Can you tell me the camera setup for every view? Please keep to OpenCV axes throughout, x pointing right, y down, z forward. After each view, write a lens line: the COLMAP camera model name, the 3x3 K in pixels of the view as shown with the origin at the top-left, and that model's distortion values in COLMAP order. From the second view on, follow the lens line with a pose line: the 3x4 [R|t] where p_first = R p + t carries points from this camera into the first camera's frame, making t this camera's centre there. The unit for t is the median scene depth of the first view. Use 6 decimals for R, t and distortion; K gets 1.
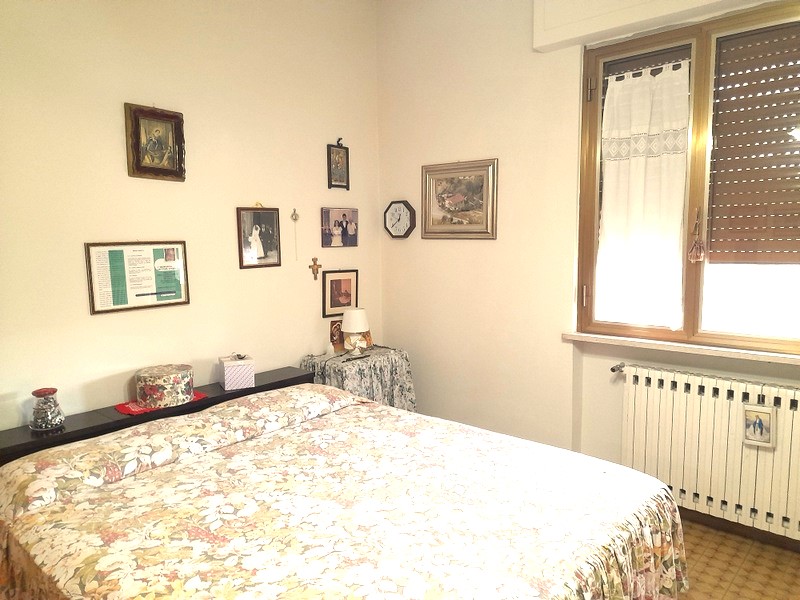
lens RADIAL K [[585.2, 0, 404.2], [0, 585.2, 304.9], [0, 0, 1]] dist [0.069982, -0.070353]
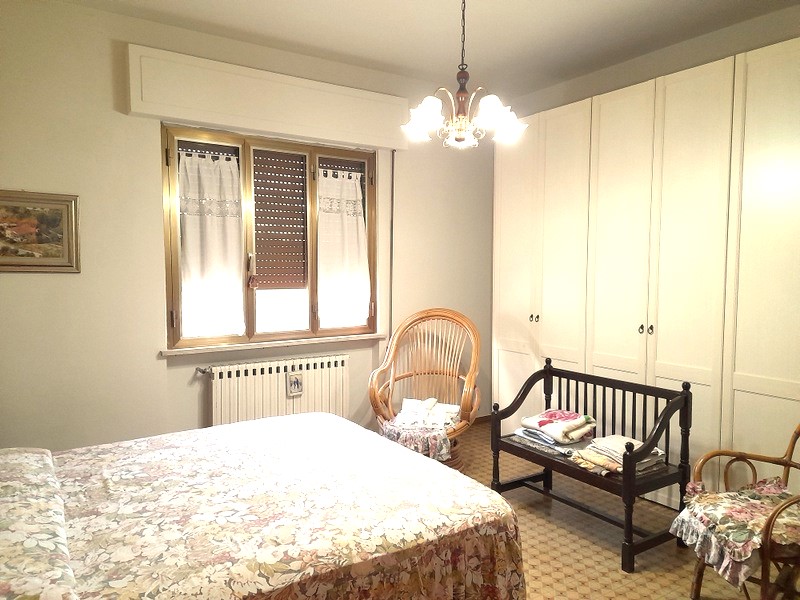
lens RADIAL K [[585.2, 0, 399.7], [0, 585.2, 298.7], [0, 0, 1]] dist [0.069982, -0.070353]
pose [[0.243902, -0.037487, 0.969075, -0.925390], [0.106857, 0.994207, 0.011565, -0.024464], [-0.963895, 0.100731, 0.246495, 0.268706]]
